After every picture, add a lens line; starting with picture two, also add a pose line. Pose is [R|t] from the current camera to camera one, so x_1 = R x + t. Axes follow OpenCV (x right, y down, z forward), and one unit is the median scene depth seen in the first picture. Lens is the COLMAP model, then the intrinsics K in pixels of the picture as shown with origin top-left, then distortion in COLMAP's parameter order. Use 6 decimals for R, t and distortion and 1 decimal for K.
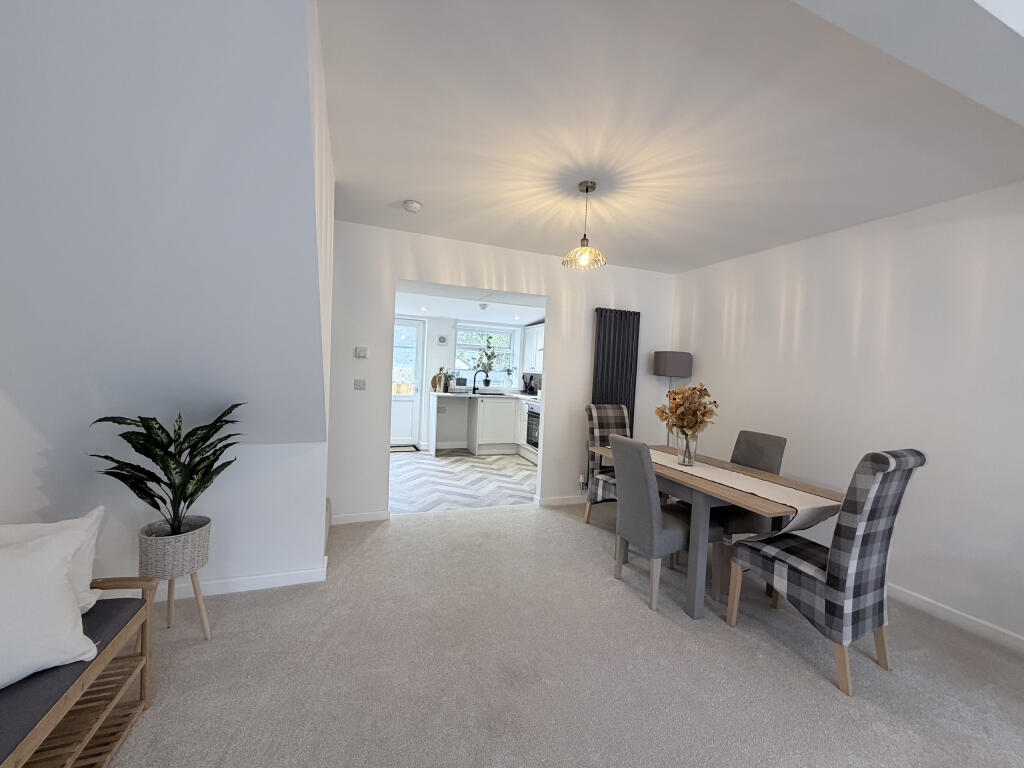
lens RADIAL K [[412.0, 0, 512.7], [0, 412.0, 384.8], [0, 0, 1]] dist [-0.001761, -0.000142]
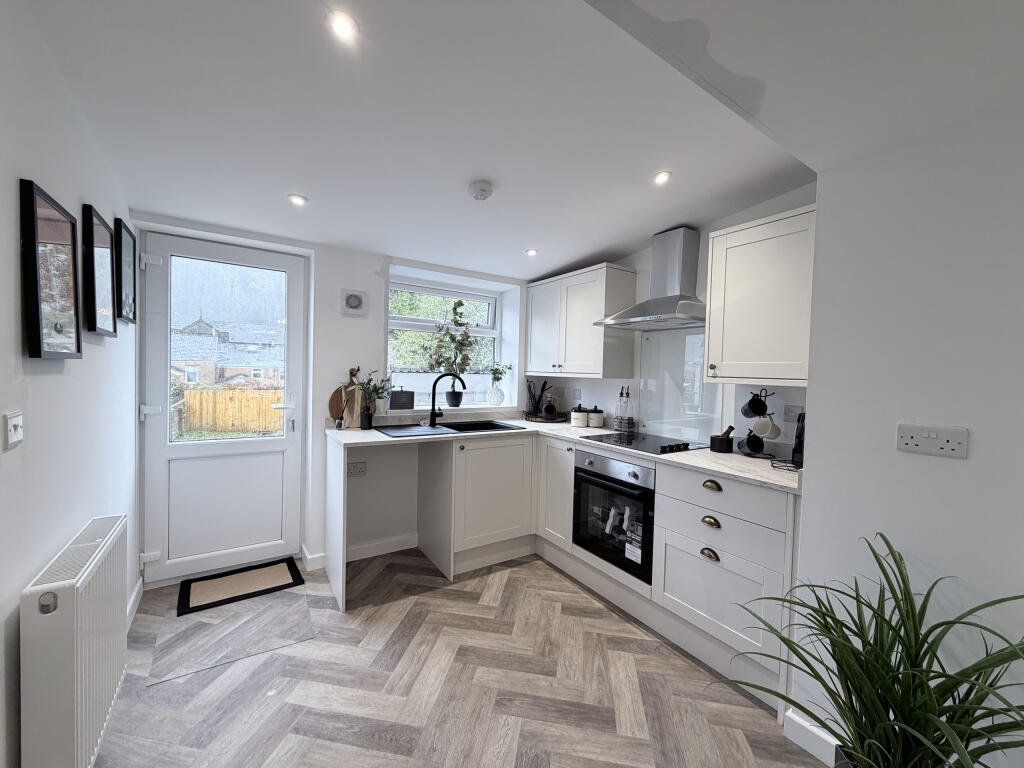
lens RADIAL K [[412.0, 0, 512.0], [0, 412.0, 382.9], [0, 0, 1]] dist [-0.001761, -0.000142]
pose [[0.978042, -0.029175, 0.206357, -0.100438], [0.029267, 0.999568, 0.002606, -0.023383], [-0.206344, 0.003490, 0.978473, 0.544647]]
